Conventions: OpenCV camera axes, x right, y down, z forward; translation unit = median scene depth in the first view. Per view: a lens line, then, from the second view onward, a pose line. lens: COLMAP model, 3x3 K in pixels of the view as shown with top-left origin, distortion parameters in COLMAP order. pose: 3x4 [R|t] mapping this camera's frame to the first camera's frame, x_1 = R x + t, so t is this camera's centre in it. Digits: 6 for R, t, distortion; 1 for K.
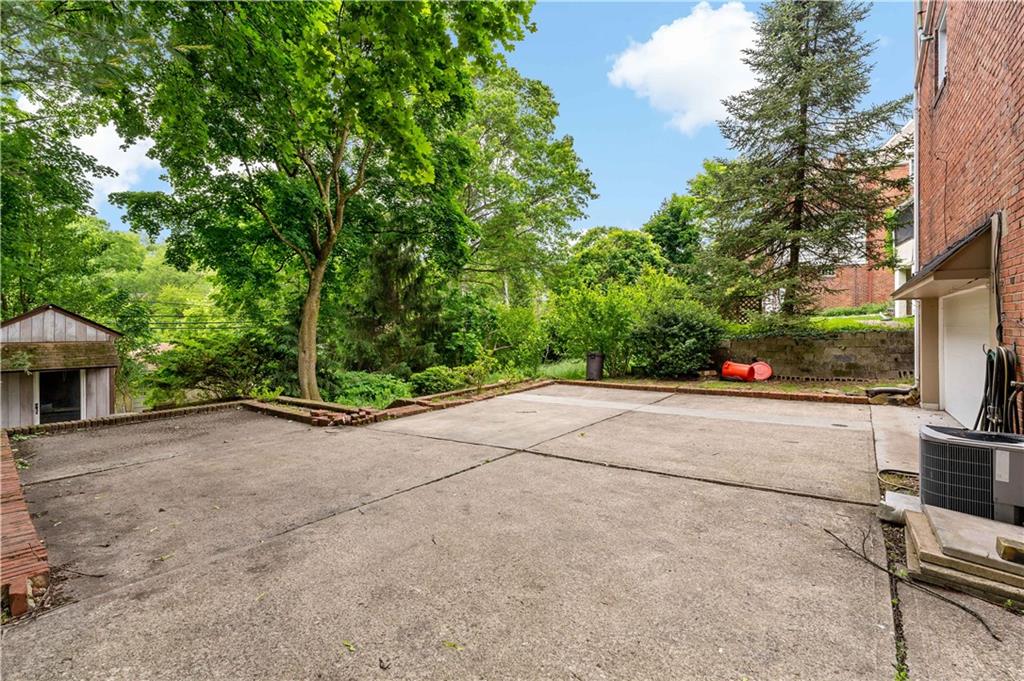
lens RADIAL K [[480.0, 0, 524.8], [0, 480.0, 320.8], [0, 0, 1]] dist [0.002933, 0.000158]
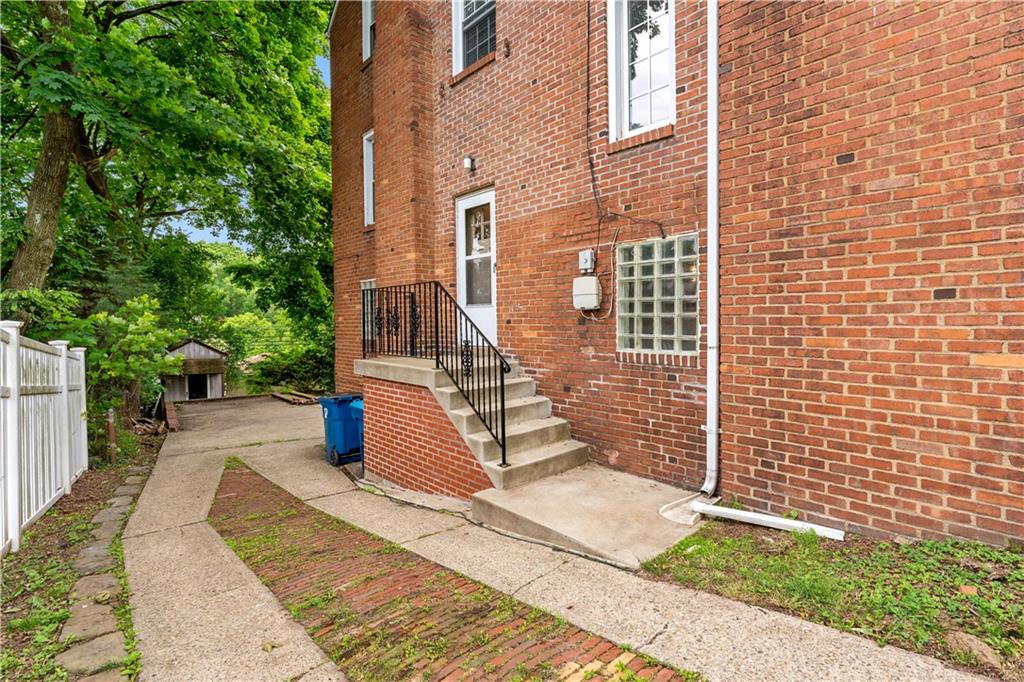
lens RADIAL K [[480.0, 0, 514.9], [0, 480.0, 336.9], [0, 0, 1]] dist [0.002933, 0.000158]
pose [[0.977776, -0.001871, -0.209642, 0.435165], [0.007256, 0.999663, 0.024921, -0.055081], [0.209525, -0.025888, 0.977461, -0.388144]]
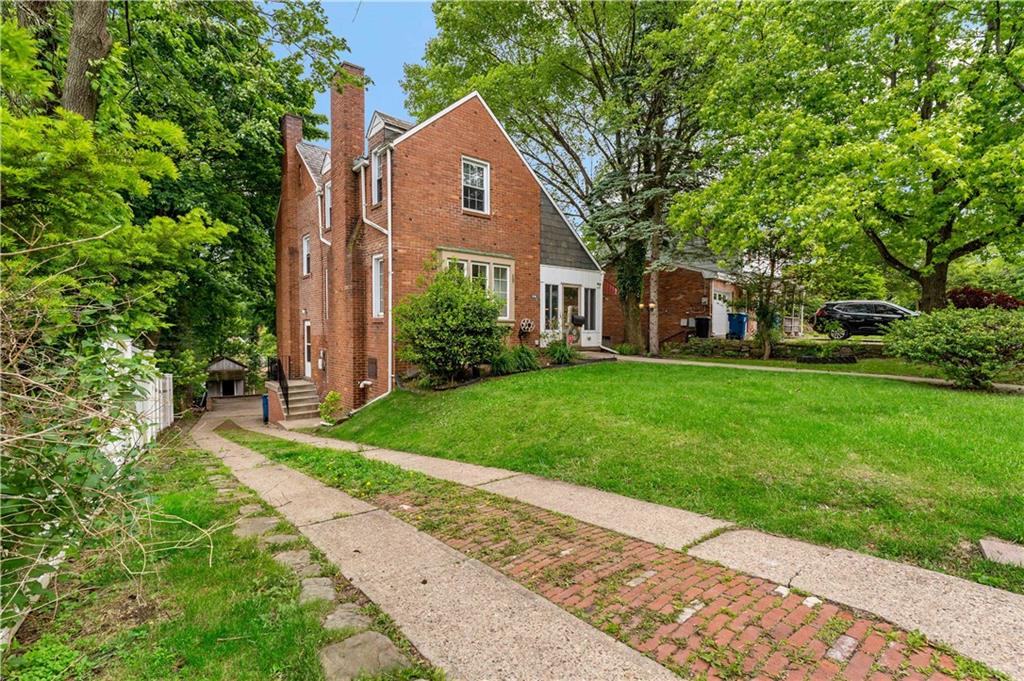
lens RADIAL K [[480.0, 0, 510.2], [0, 480.0, 337.3], [0, 0, 1]] dist [0.002933, 0.000158]
pose [[0.958733, -0.000923, -0.284306, 0.993734], [0.006636, 0.999795, 0.019134, -0.133326], [0.284230, -0.020231, 0.958543, -0.857500]]
